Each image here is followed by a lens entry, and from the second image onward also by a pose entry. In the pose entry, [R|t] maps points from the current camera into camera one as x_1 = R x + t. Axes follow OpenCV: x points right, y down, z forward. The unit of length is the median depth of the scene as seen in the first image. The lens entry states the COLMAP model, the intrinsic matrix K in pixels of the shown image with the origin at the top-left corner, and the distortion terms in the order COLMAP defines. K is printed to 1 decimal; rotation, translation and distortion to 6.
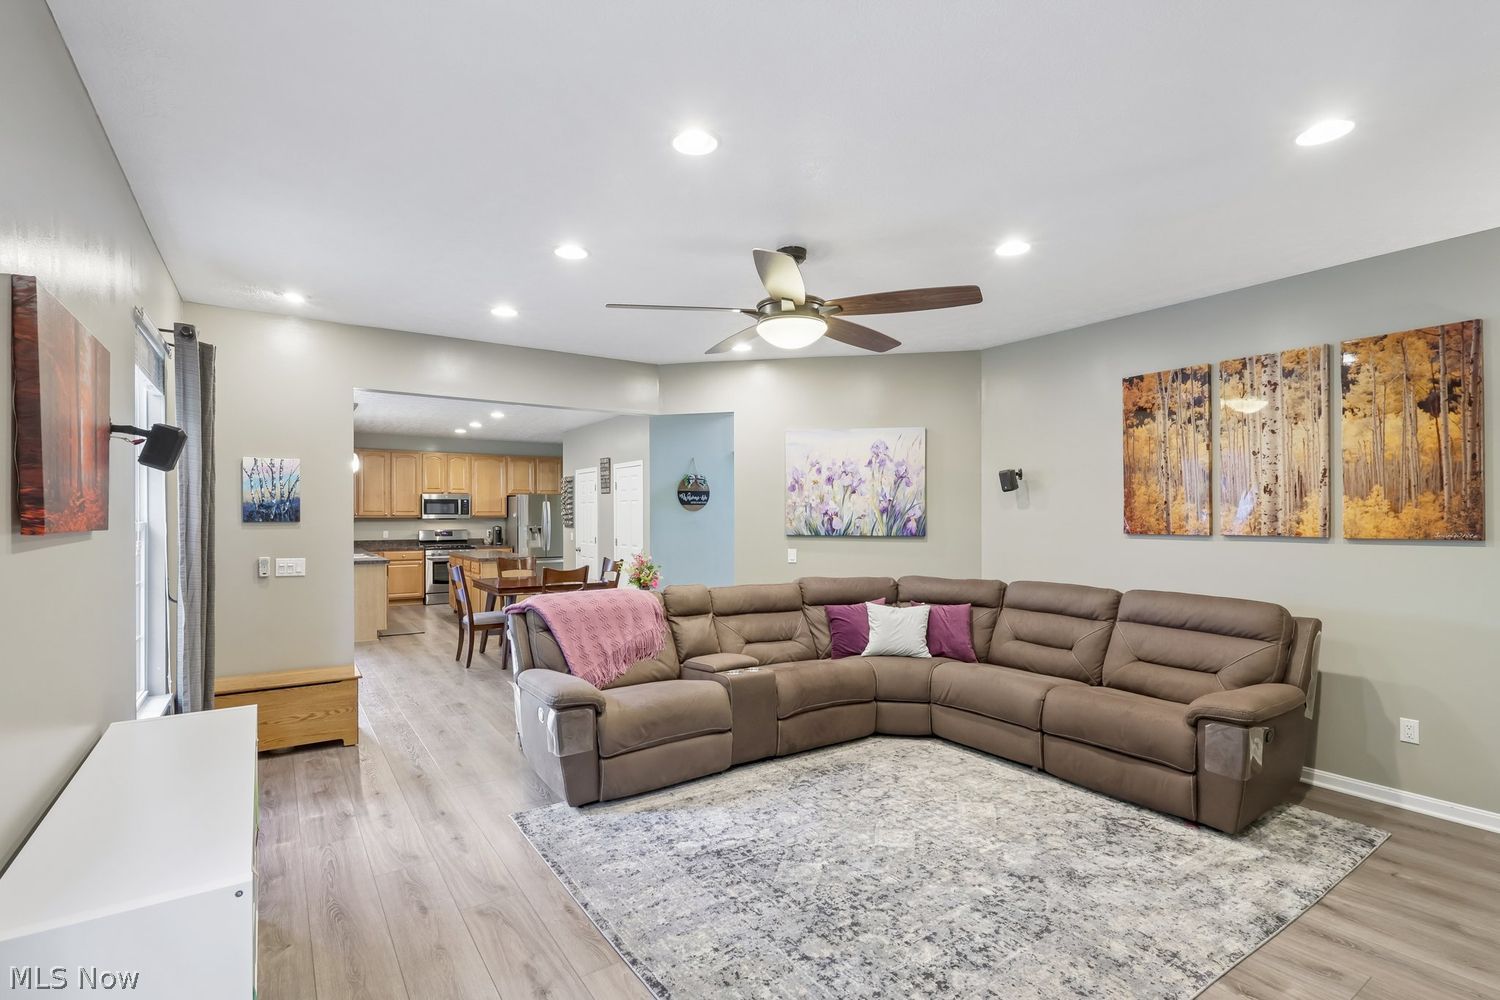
lens RADIAL K [[700.3, 0, 746.0], [0, 700.3, 516.3], [0, 0, 1]] dist [-0.004139, 0.002794]
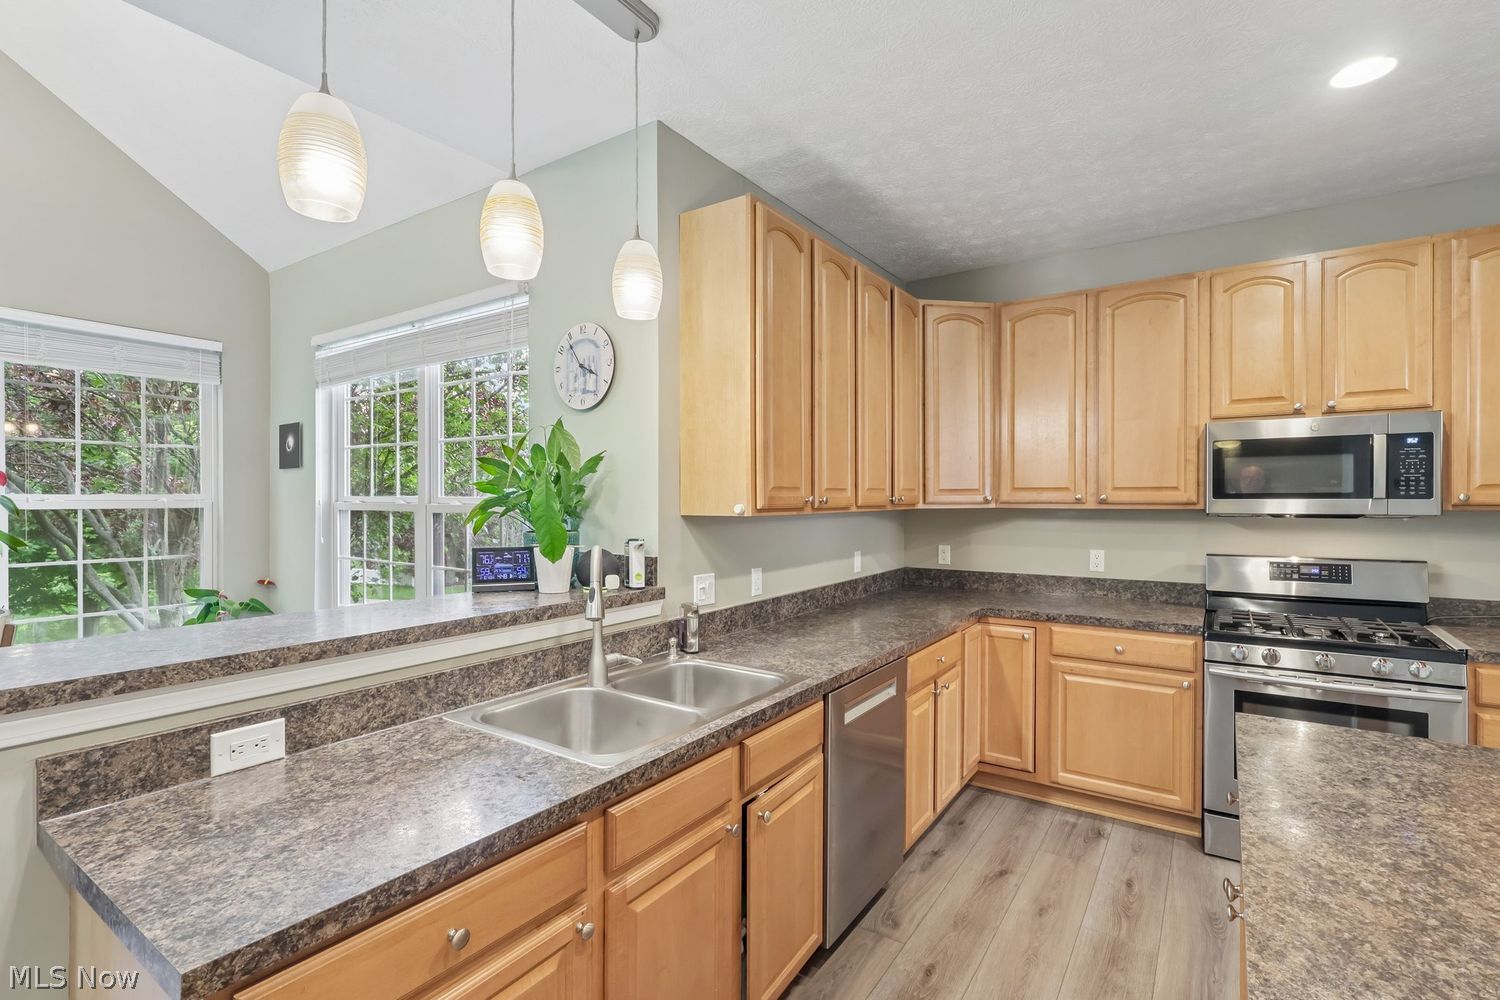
lens RADIAL K [[700.3, 0, 740.6], [0, 700.3, 503.4], [0, 0, 1]] dist [-0.004139, 0.002794]
pose [[0.364263, 0.005858, -0.931278, -0.268662], [0.000866, 0.999978, 0.006629, -0.002712], [0.931296, -0.003221, 0.364250, 0.714033]]
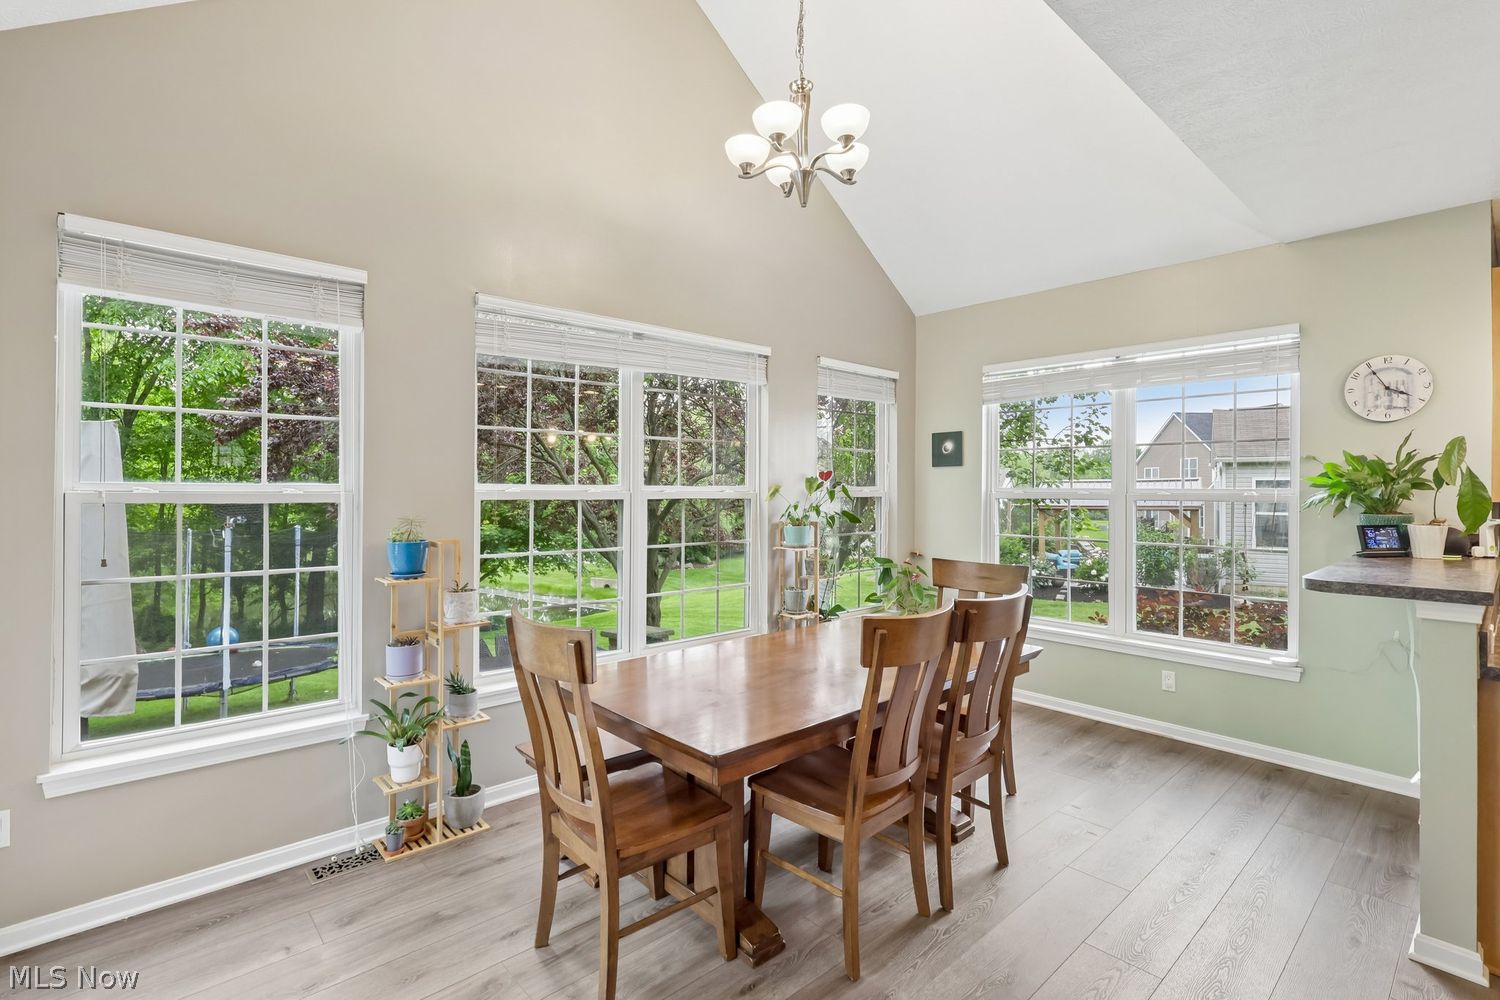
lens RADIAL K [[700.3, 0, 746.9], [0, 700.3, 487.3], [0, 0, 1]] dist [-0.004139, 0.002794]
pose [[0.141777, -0.003438, -0.989893, -0.244164], [0.000700, 0.999994, -0.003373, -0.002842], [0.989898, -0.000215, 0.141778, 0.445053]]
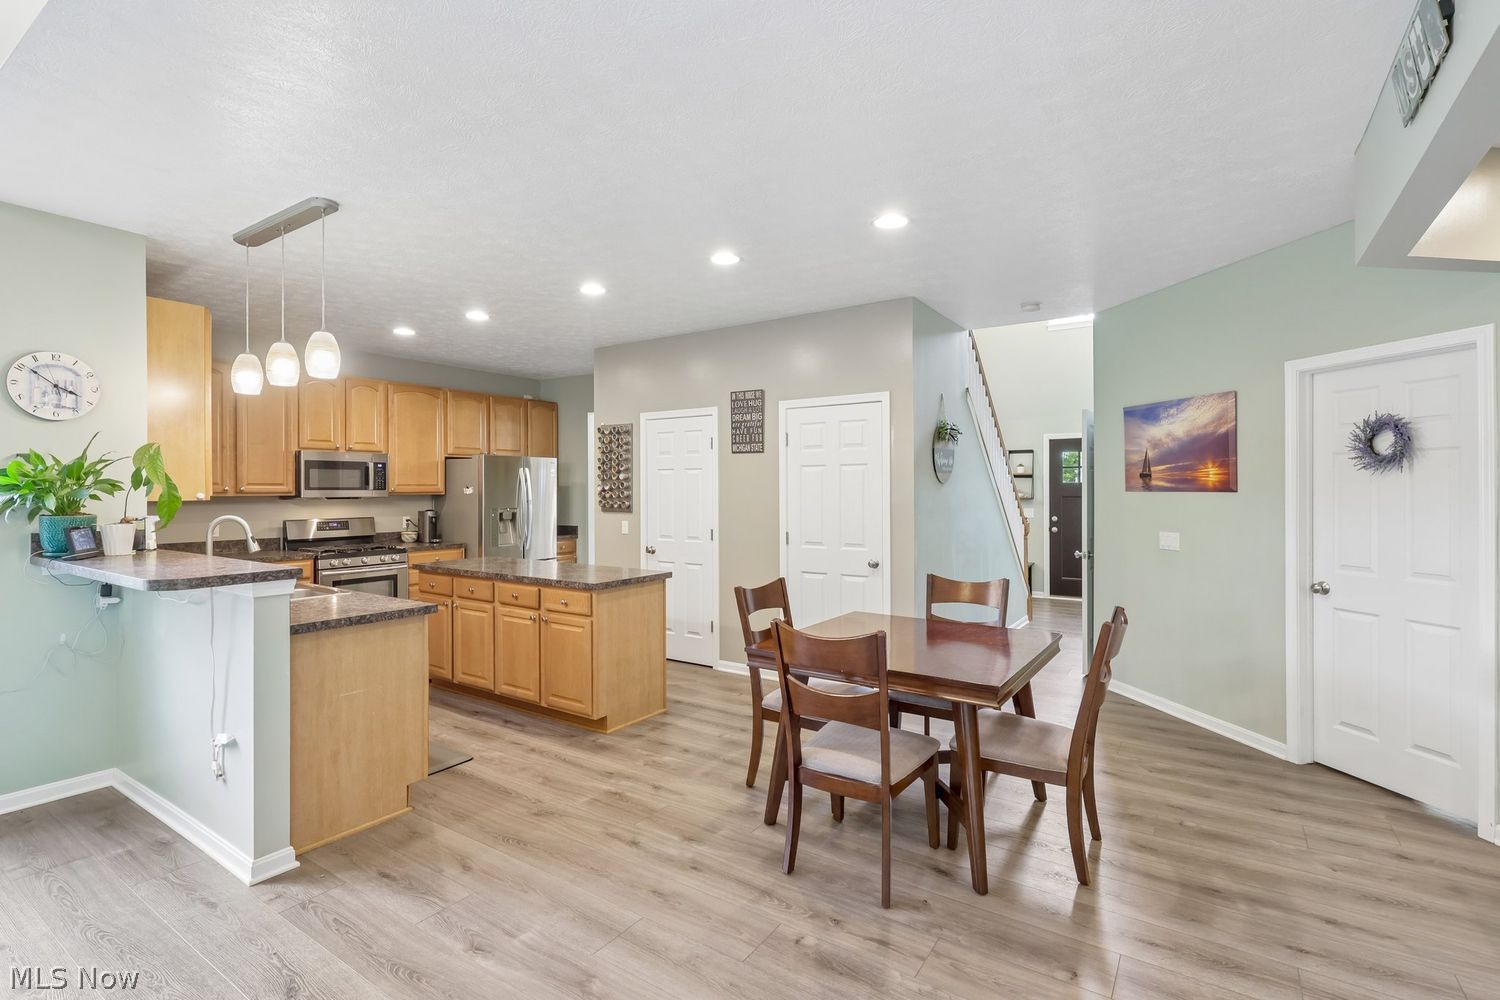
lens RADIAL K [[700.3, 0, 746.7], [0, 700.3, 495.4], [0, 0, 1]] dist [-0.004139, 0.002794]
pose [[0.928859, -0.005014, 0.370399, -0.339187], [0.001713, 0.999956, 0.009239, -0.002854], [-0.370429, -0.007947, 0.928827, 0.384432]]
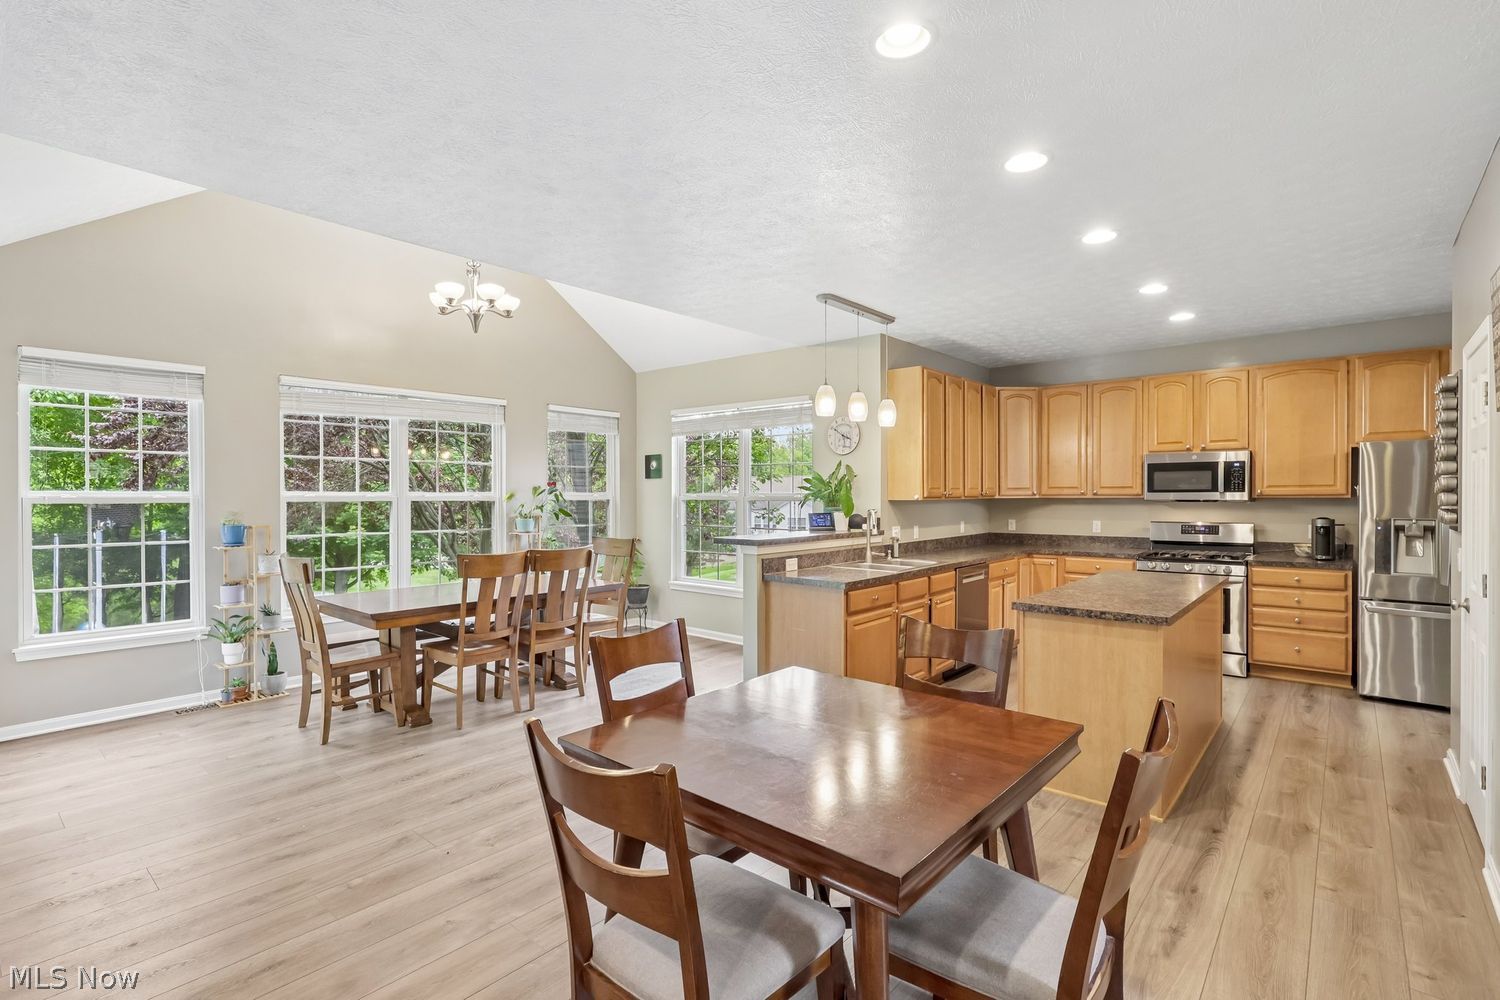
lens RADIAL K [[700.3, 0, 746.7], [0, 700.3, 503.4], [0, 0, 1]] dist [-0.004139, 0.002794]
pose [[0.264174, 0.009984, -0.964423, -0.022021], [0.003630, 0.999929, 0.011346, -0.001515], [0.964468, -0.006498, 0.264119, 0.546584]]
